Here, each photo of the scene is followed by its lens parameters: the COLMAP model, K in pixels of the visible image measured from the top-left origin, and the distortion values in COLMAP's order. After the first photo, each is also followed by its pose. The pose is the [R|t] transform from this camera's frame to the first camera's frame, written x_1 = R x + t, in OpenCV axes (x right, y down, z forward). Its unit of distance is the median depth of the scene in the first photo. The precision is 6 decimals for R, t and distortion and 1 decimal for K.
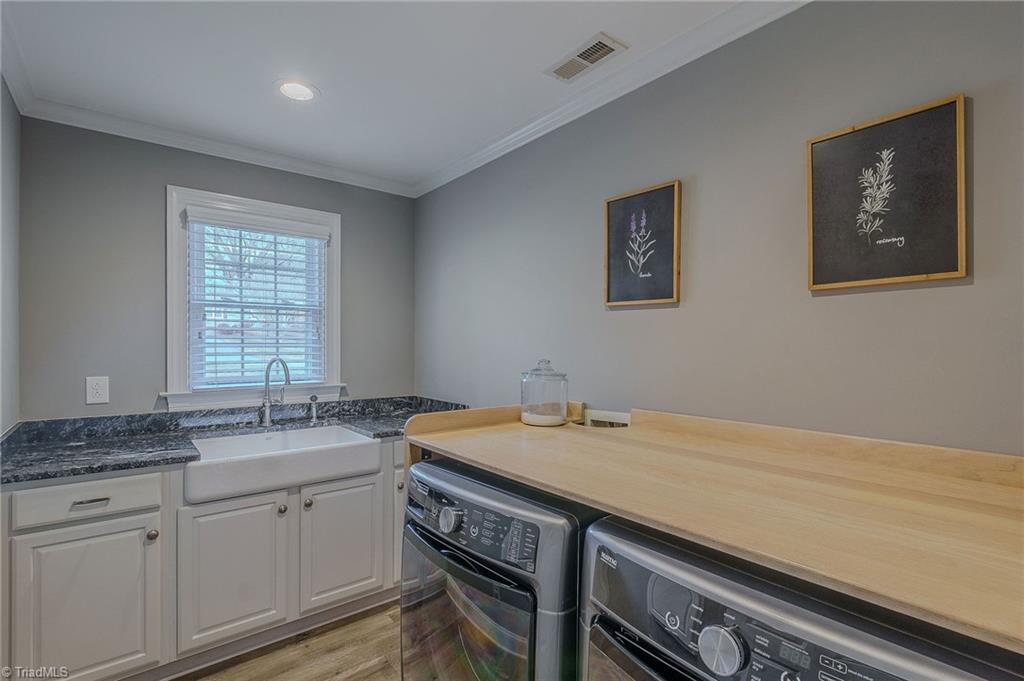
lens RADIAL K [[484.9, 0, 511.0], [0, 484.9, 341.6], [0, 0, 1]] dist [0.000564, 0.000009]
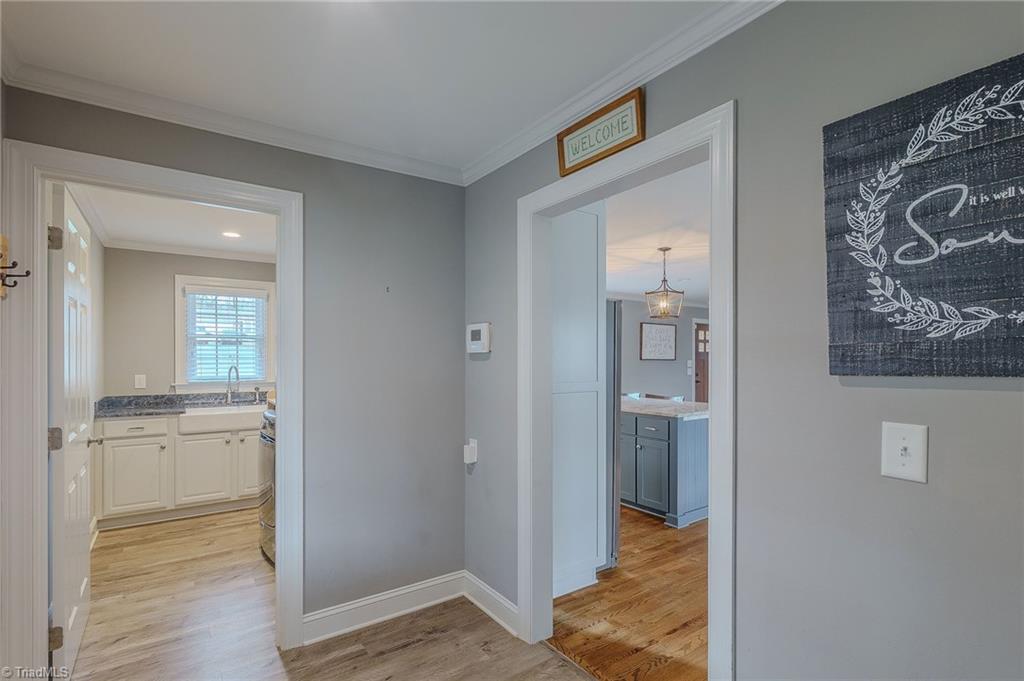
lens RADIAL K [[484.9, 0, 506.2], [0, 484.9, 356.9], [0, 0, 1]] dist [0.000564, 0.000009]
pose [[0.997322, -0.002359, -0.073104, 0.750636], [0.002142, 0.999993, -0.003041, 0.008701], [0.073110, 0.002876, 0.997320, -0.829333]]
